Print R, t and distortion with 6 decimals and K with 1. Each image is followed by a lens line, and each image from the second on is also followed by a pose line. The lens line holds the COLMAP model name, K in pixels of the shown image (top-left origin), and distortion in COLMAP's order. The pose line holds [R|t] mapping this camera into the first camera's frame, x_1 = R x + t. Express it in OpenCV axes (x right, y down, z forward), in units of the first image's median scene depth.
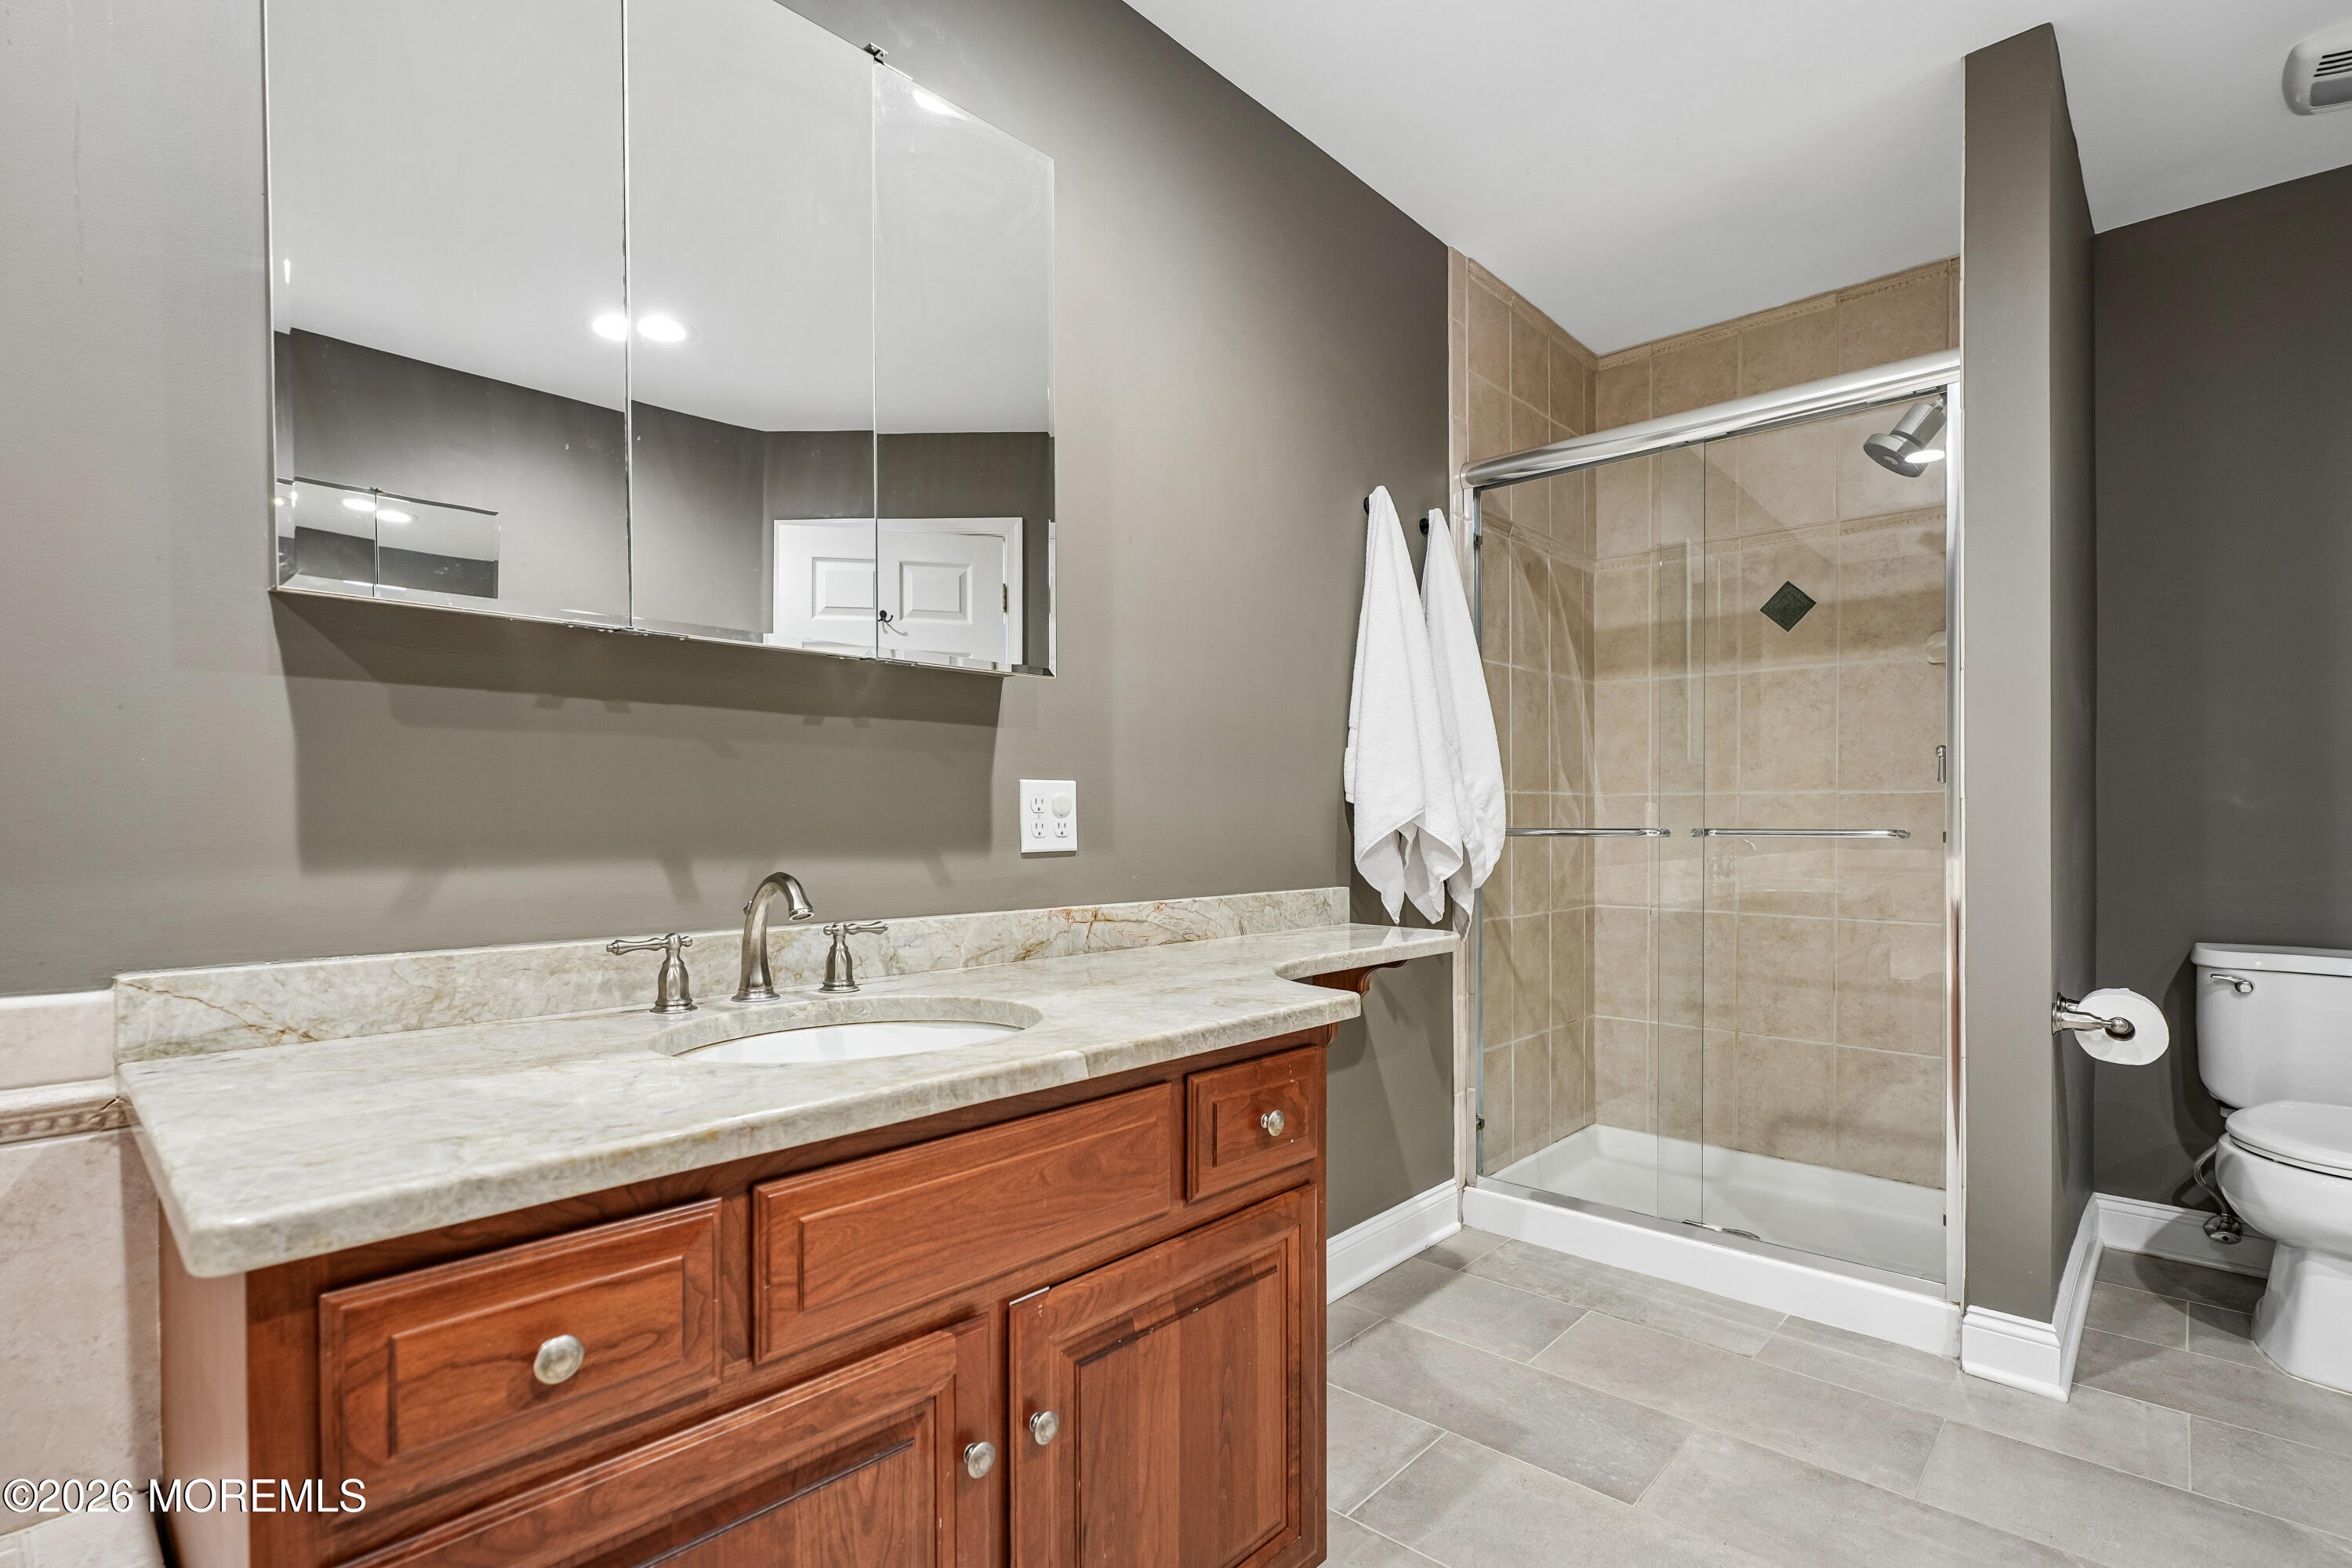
lens RADIAL K [[1084.8, 0, 1210.5], [0, 1084.8, 839.3], [0, 0, 1]] dist [-0.007115, 0.003145]
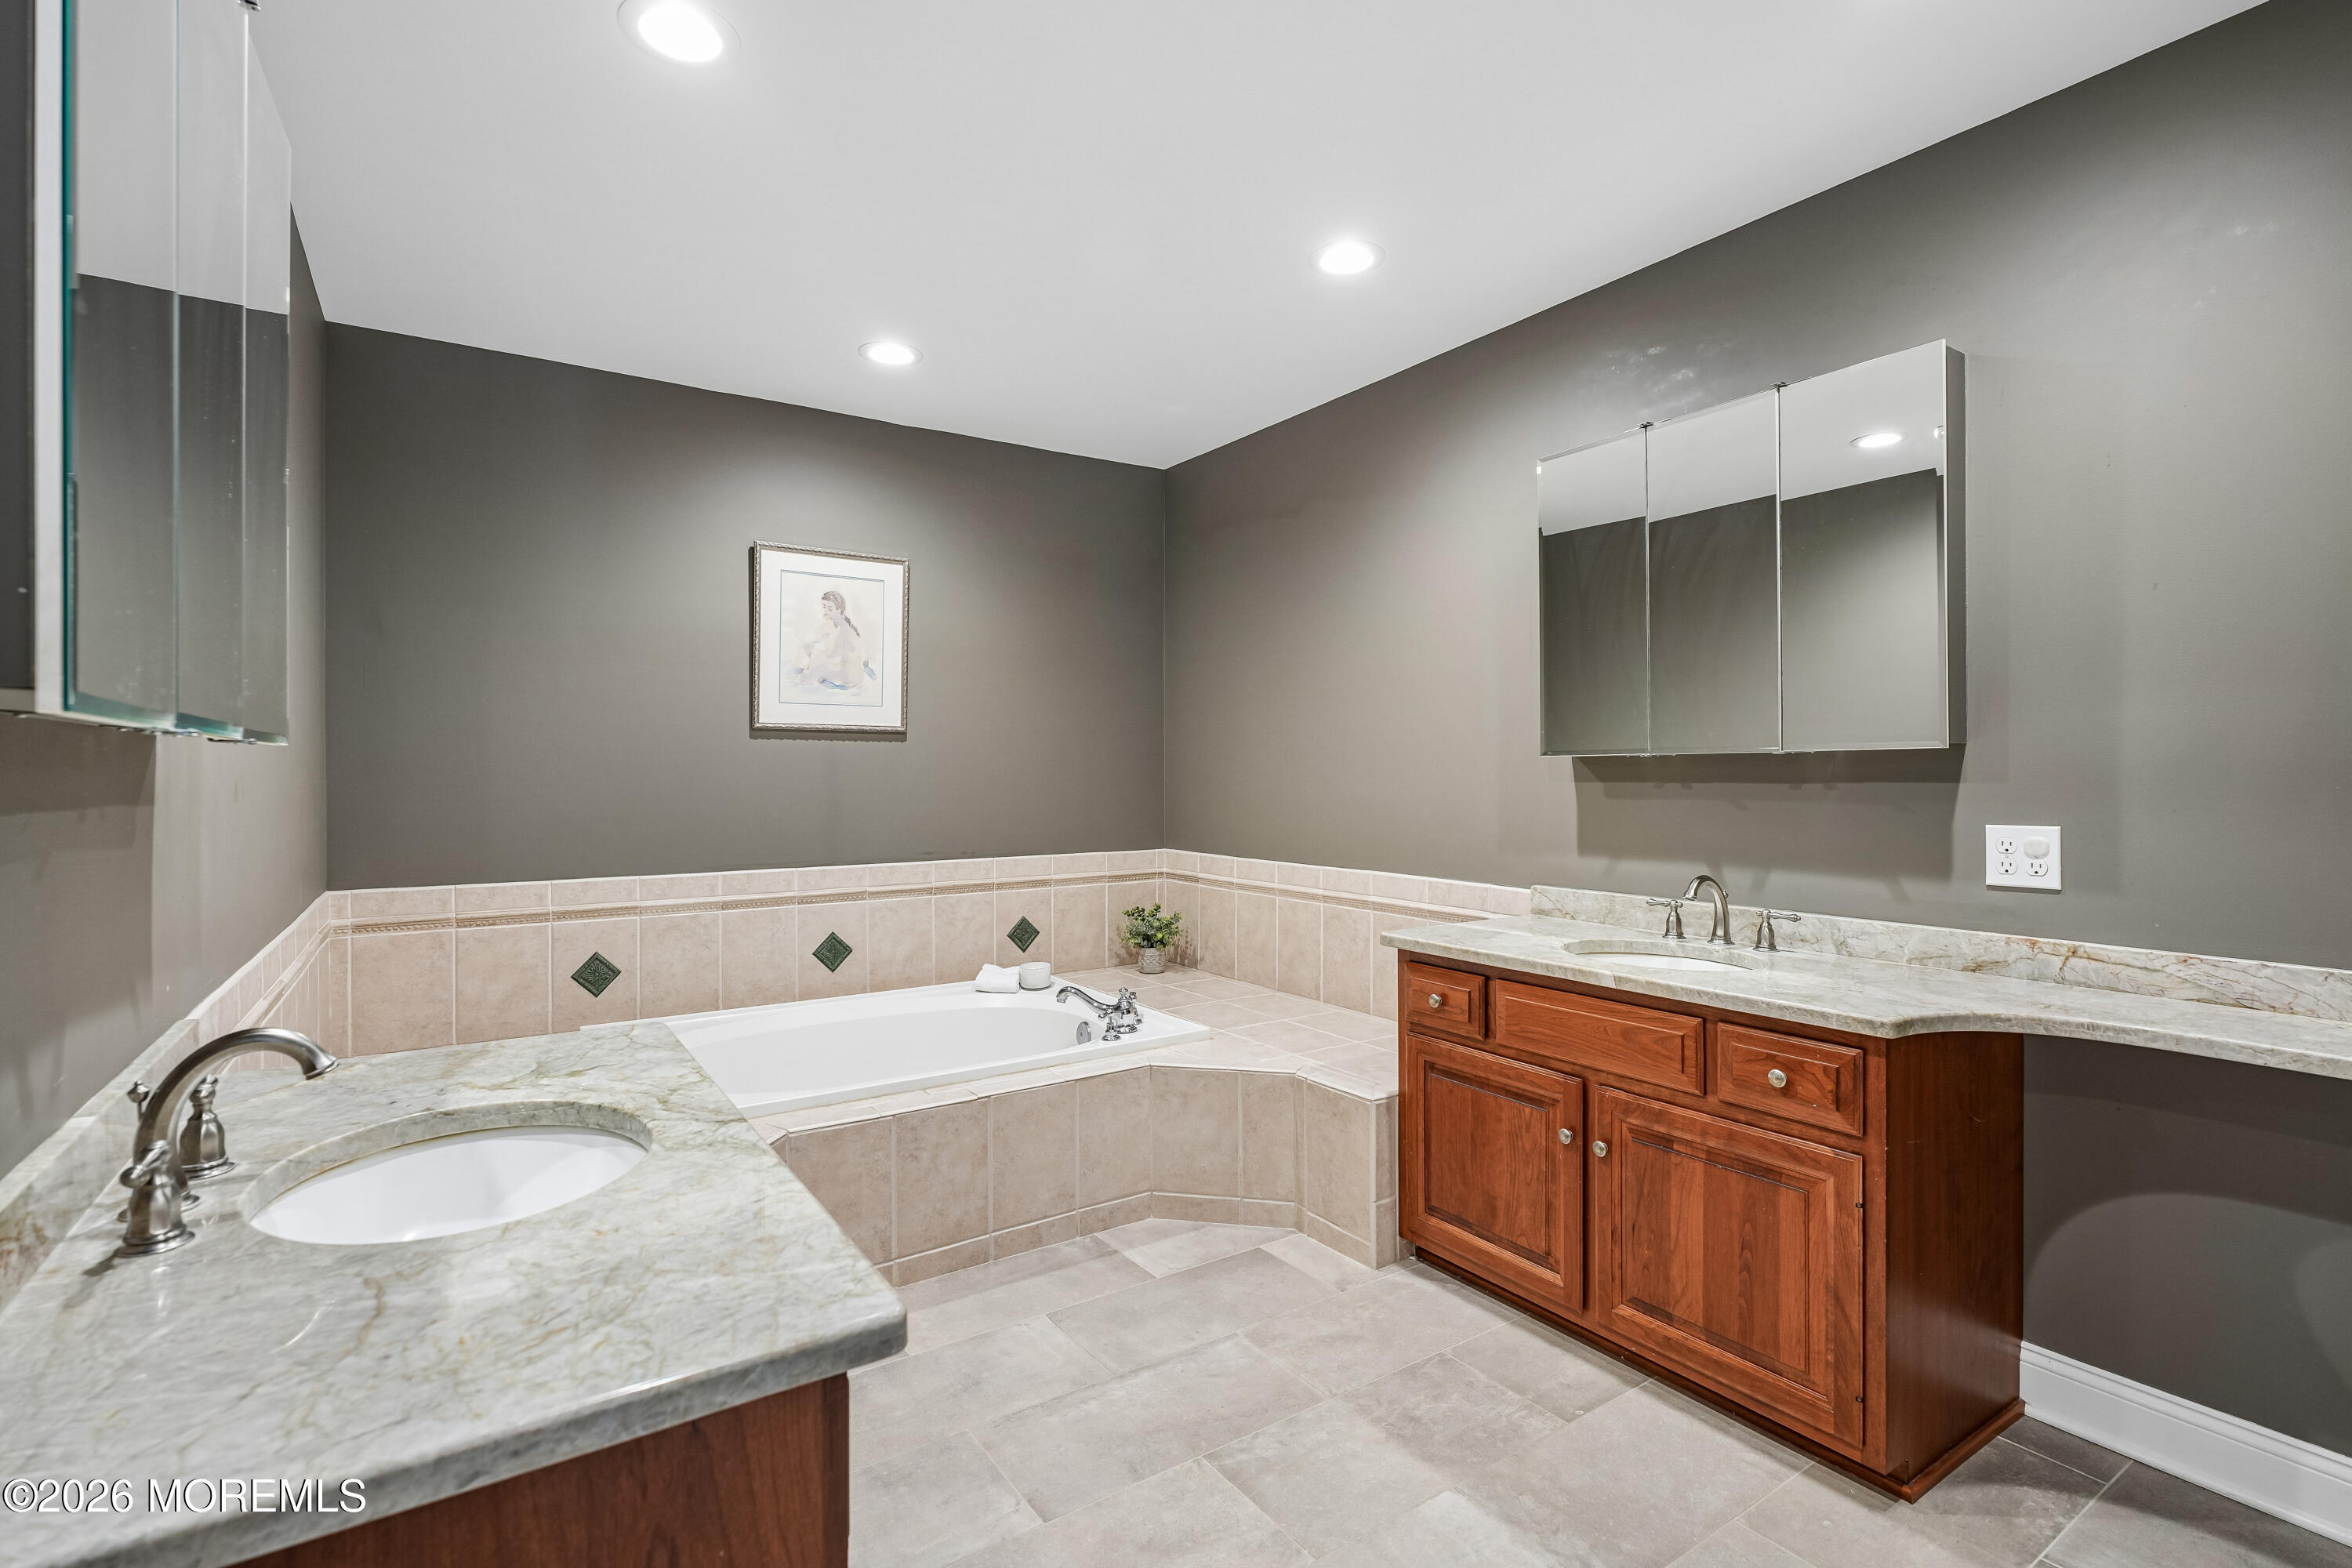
lens RADIAL K [[1084.8, 0, 1173.5], [0, 1084.8, 774.5], [0, 0, 1]] dist [-0.007115, 0.003145]
pose [[-0.228740, 0.005103, -0.973474, 1.390153], [-0.013771, 0.999869, 0.008477, -0.124965], [0.973390, 0.015345, -0.228640, 0.446266]]
